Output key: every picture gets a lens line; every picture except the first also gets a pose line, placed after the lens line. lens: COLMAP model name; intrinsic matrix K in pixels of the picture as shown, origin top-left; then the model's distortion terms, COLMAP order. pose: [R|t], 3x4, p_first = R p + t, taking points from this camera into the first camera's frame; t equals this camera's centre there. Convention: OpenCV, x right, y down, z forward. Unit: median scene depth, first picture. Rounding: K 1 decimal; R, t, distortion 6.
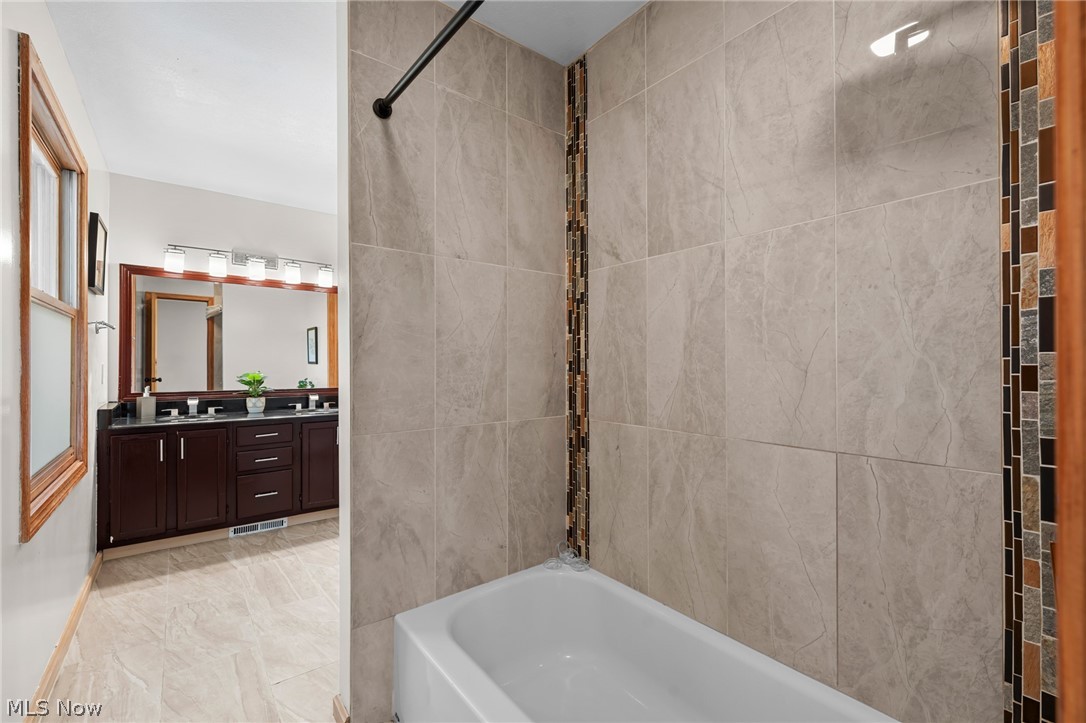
lens RADIAL K [[463.6, 0, 546.8], [0, 463.6, 361.5], [0, 0, 1]] dist [-0.000714, -0.000084]
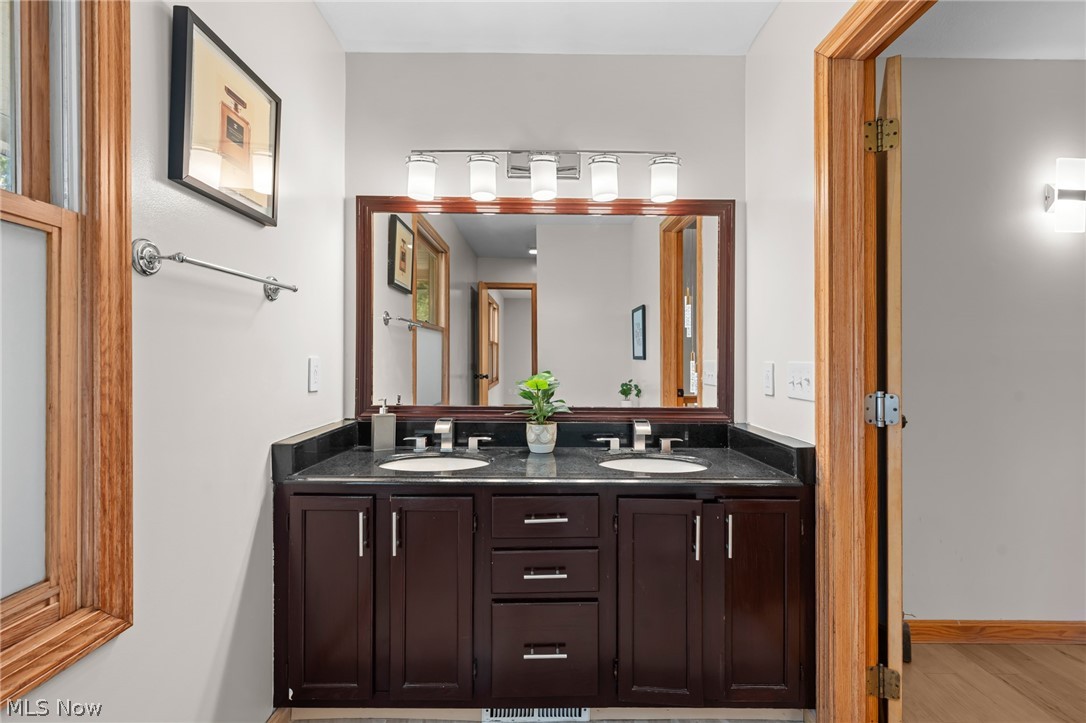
lens RADIAL K [[488.6, 0, 545.3], [0, 488.6, 358.3], [0, 0, 1]] dist [-0.000202, 0.000005]
pose [[0.793023, 0.000250, -0.609192, -0.290520], [0.000277, 1.000000, 0.000771, 0.004718], [0.609192, -0.000780, 0.793022, 0.569018]]
